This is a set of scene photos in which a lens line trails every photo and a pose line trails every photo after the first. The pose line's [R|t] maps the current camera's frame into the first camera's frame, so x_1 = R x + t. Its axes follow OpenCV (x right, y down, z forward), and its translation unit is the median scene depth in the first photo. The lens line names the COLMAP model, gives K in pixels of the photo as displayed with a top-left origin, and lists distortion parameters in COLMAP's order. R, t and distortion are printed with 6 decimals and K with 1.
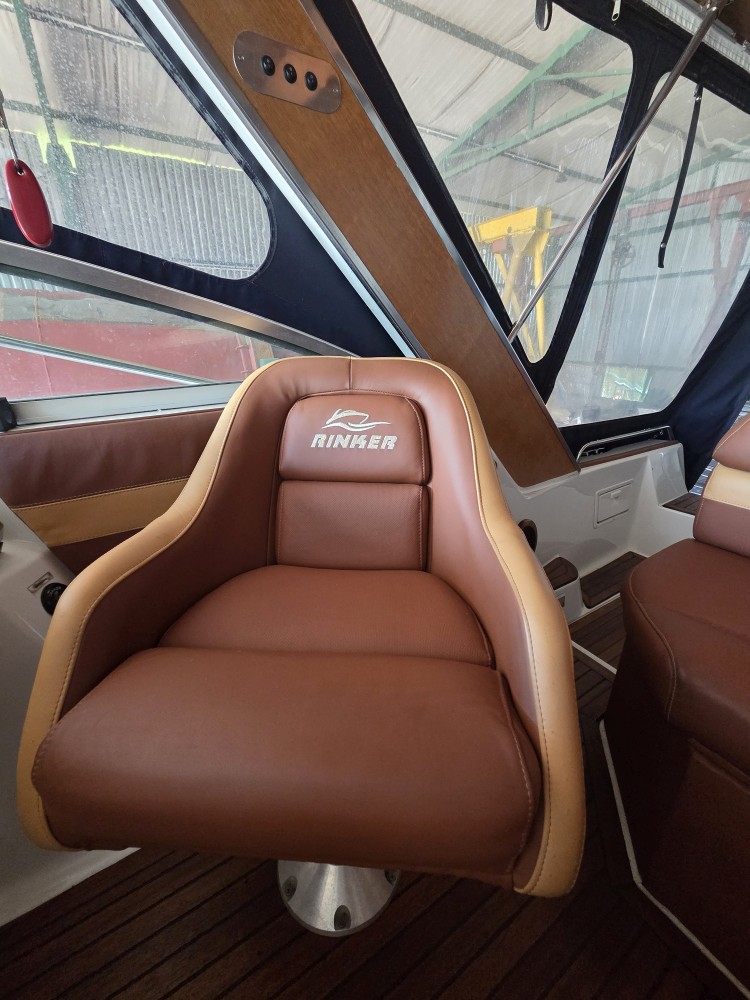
lens RADIAL K [[399.0, 0, 375.4], [0, 399.0, 498.3], [0, 0, 1]] dist [-0.000622, -0.000090]
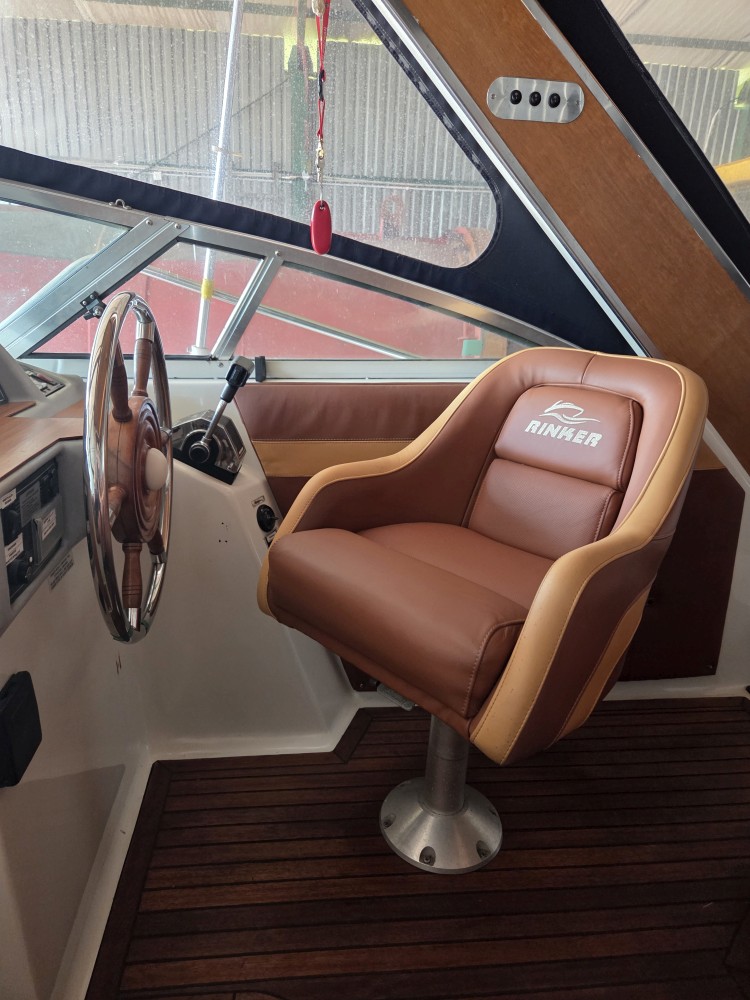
lens RADIAL K [[649.8, 0, 370.0], [0, 649.8, 494.1], [0, 0, 1]] dist [0.068278, -0.050755]
pose [[0.896835, 0.174700, -0.406407, 0.276738], [-0.204492, 0.978387, -0.030686, 0.159133], [0.392262, 0.110627, 0.913177, -0.661357]]
